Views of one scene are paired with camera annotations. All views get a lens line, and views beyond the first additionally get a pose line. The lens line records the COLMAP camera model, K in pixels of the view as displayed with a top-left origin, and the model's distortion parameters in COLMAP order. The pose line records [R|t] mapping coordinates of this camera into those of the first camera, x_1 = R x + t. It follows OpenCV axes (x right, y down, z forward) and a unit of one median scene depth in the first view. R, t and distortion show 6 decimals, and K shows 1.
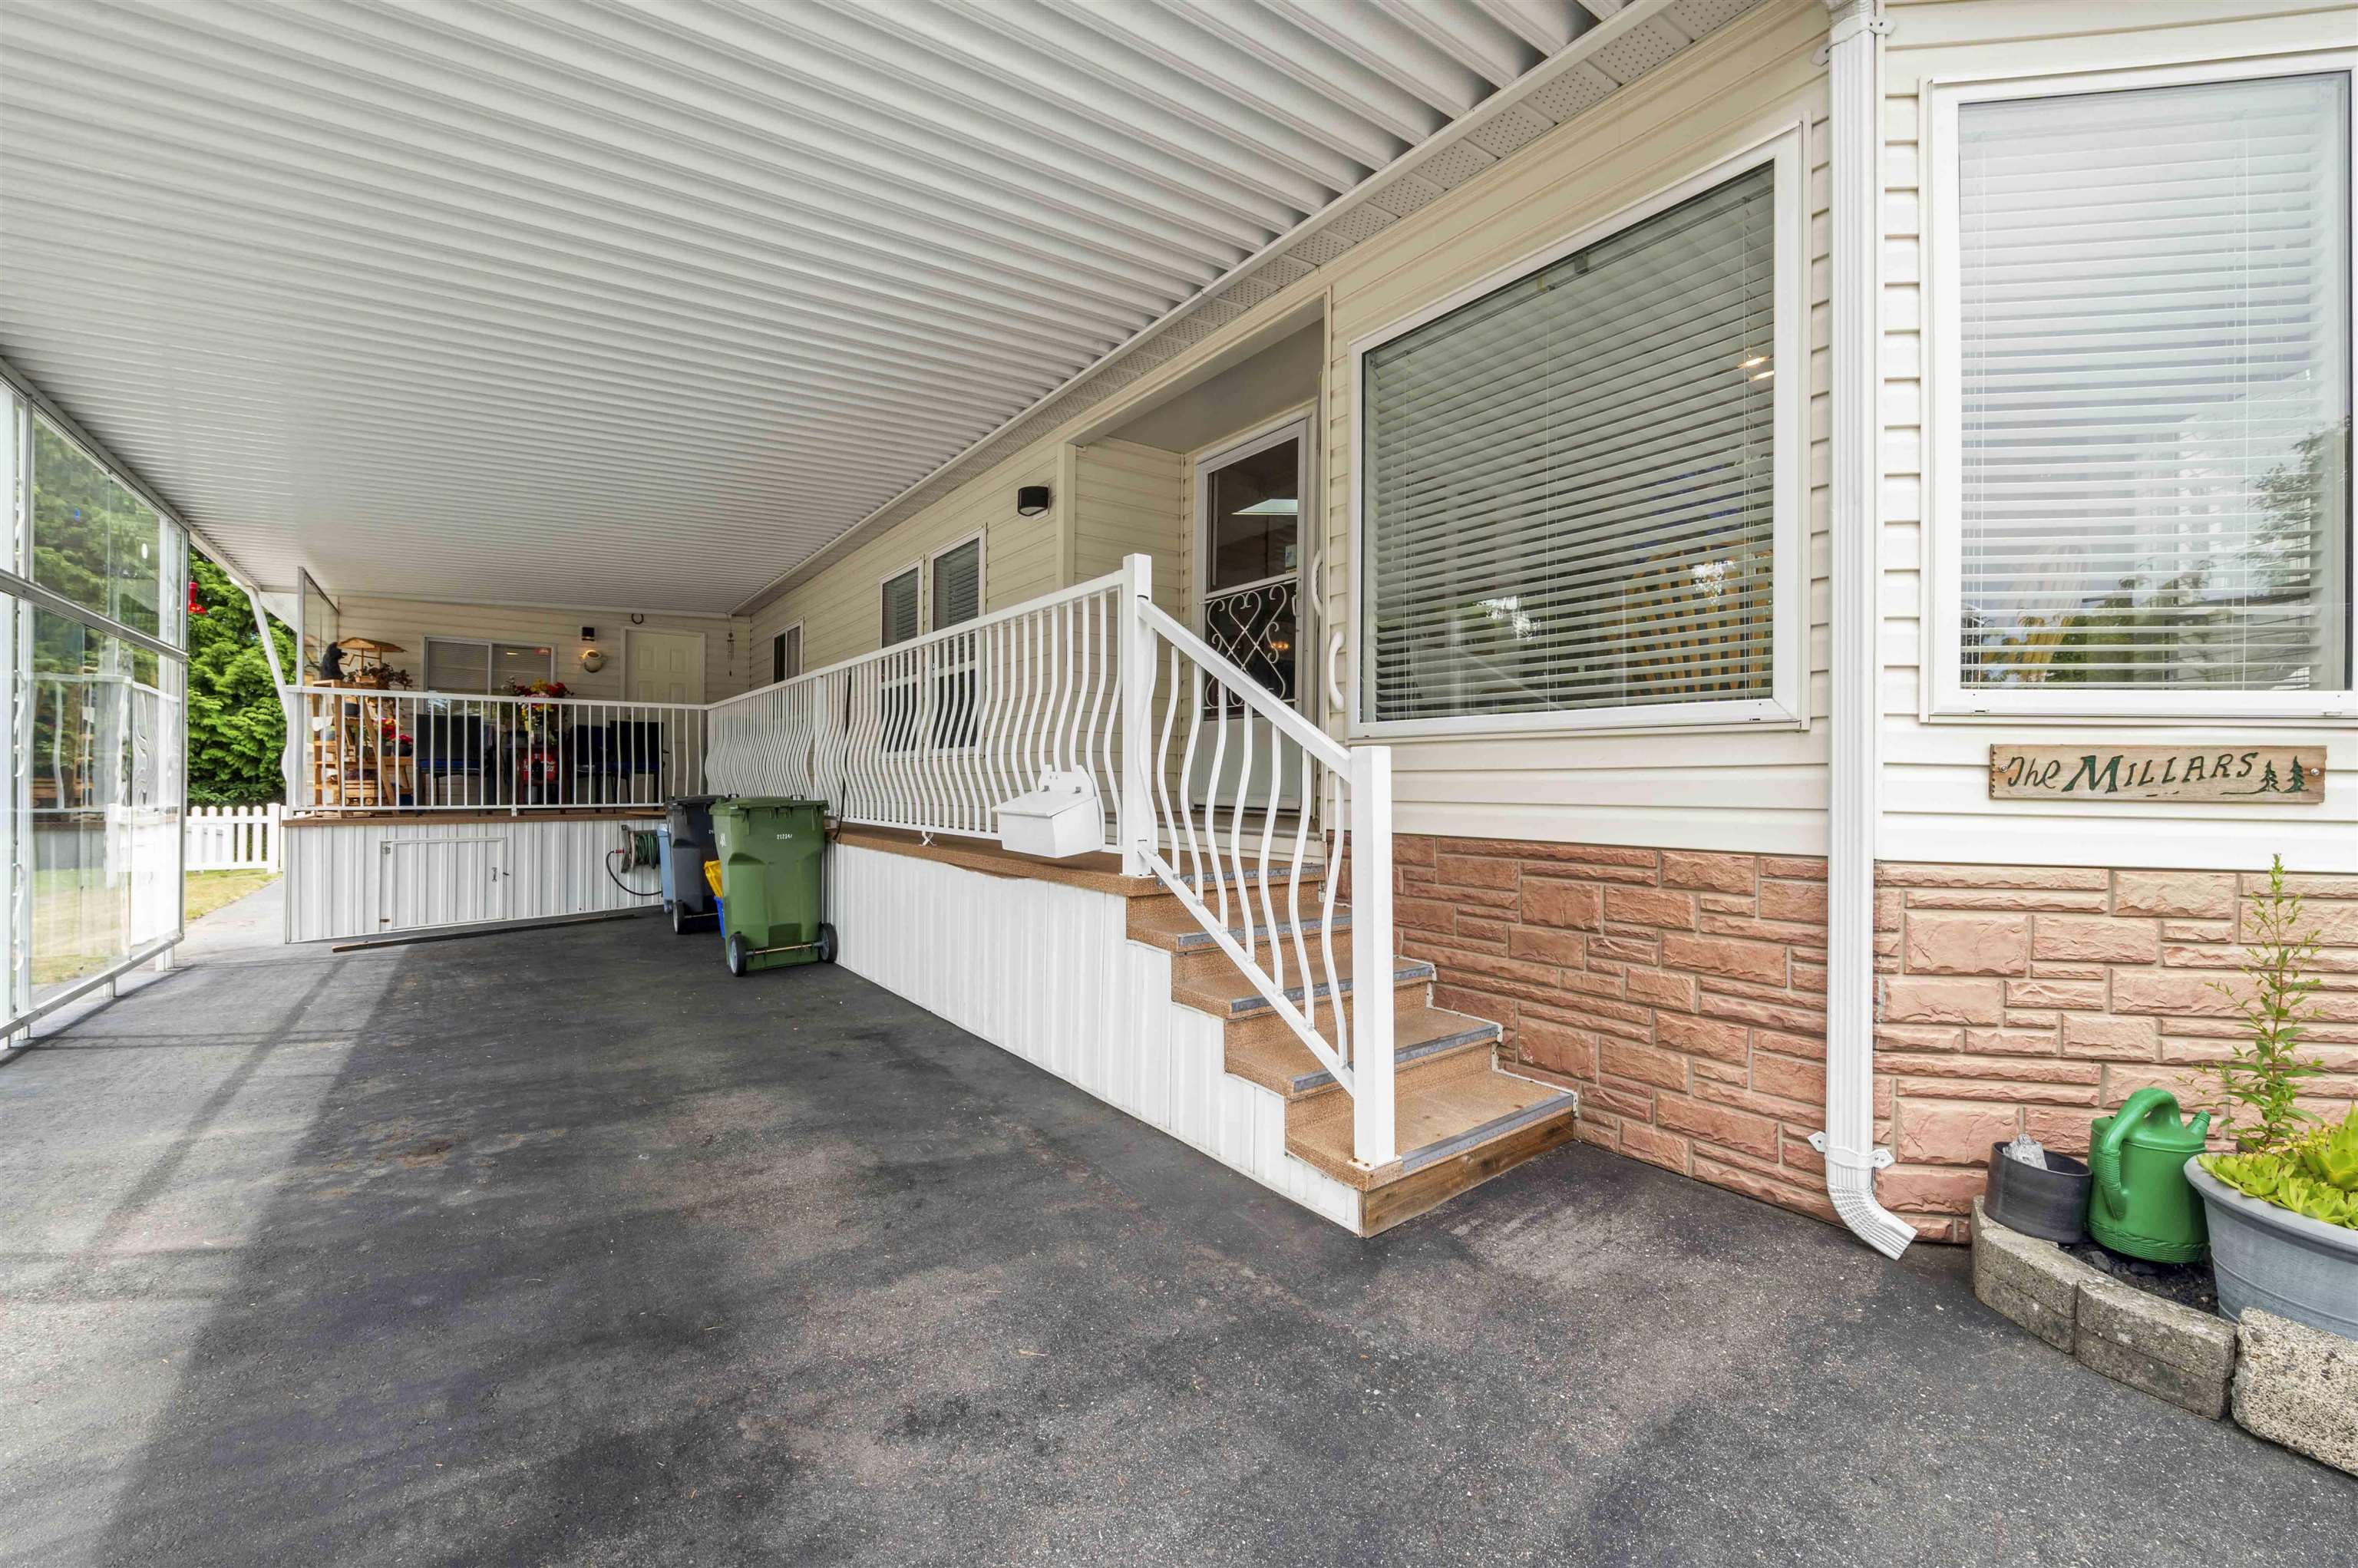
lens RADIAL K [[933.9, 0, 1175.4], [0, 933.9, 774.3], [0, 0, 1]] dist [-0.023362, 0.000123]
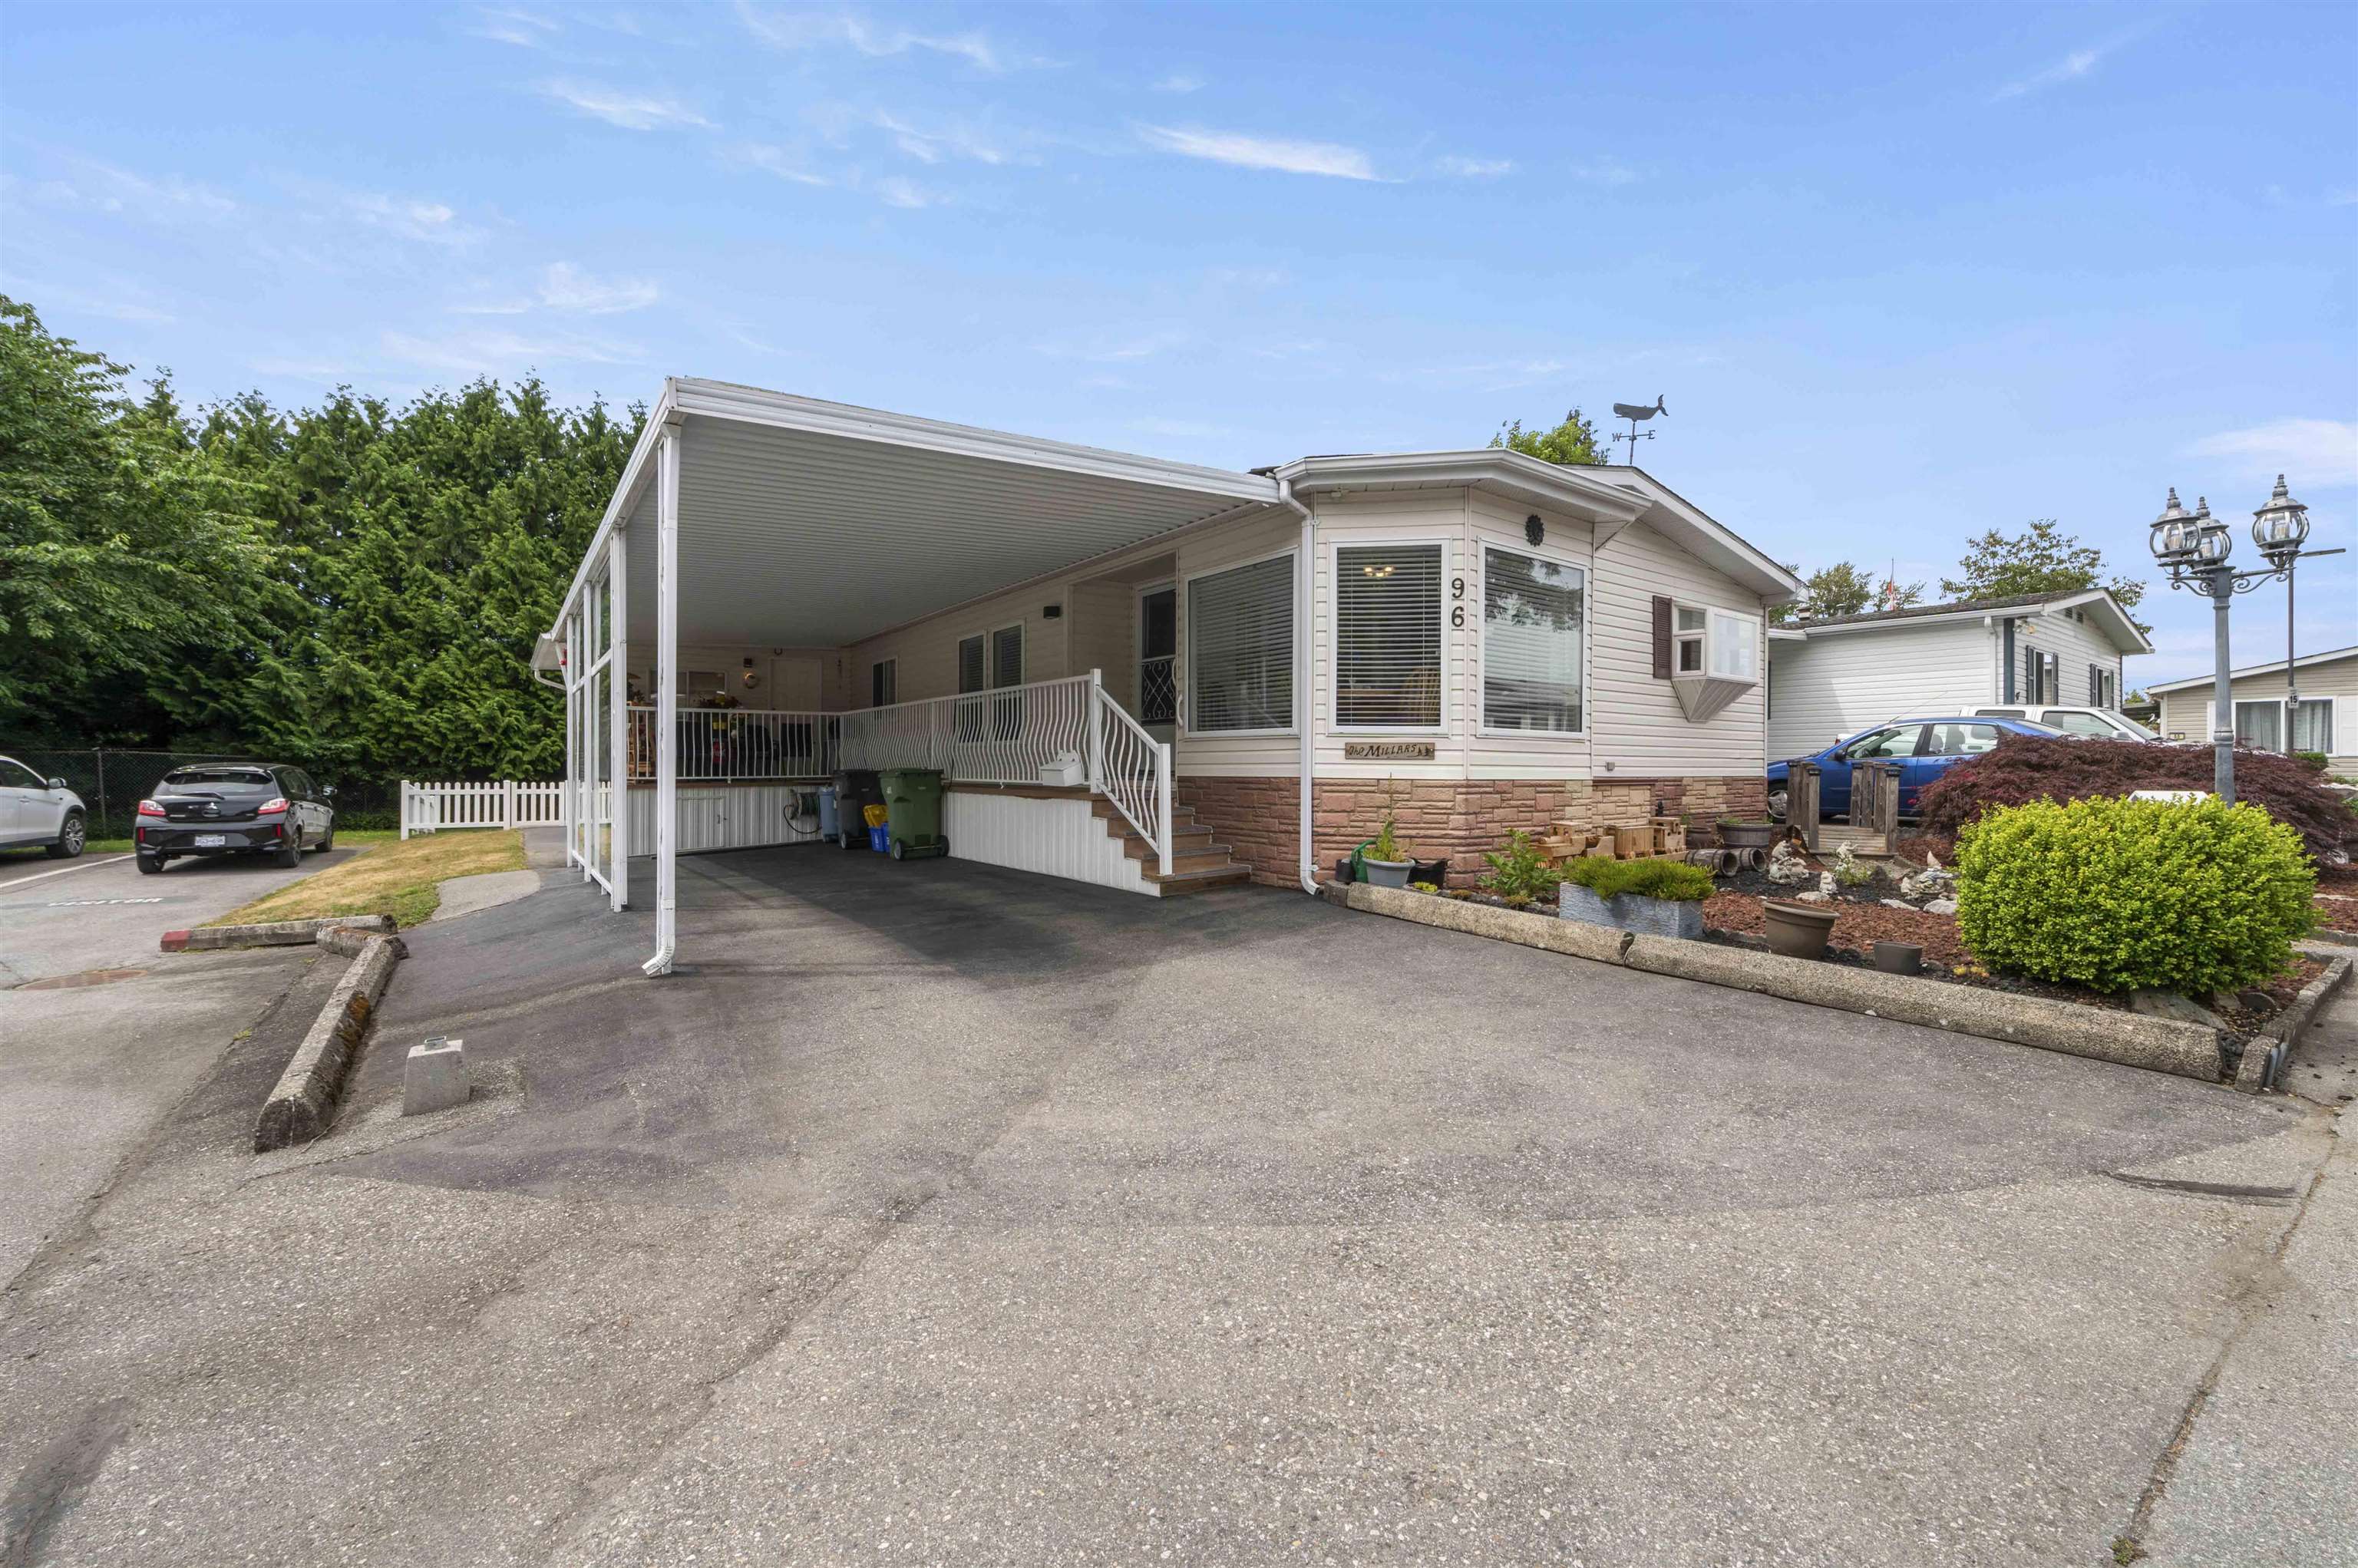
lens RADIAL K [[939.2, 0, 1173.6], [0, 939.2, 760.8], [0, 0, 1]] dist [-0.020384, -0.000216]
pose [[0.999916, -0.006011, -0.011443, 0.191045], [0.006053, 0.999975, 0.003636, 0.010872], [0.011421, -0.003704, 0.999928, -1.495738]]
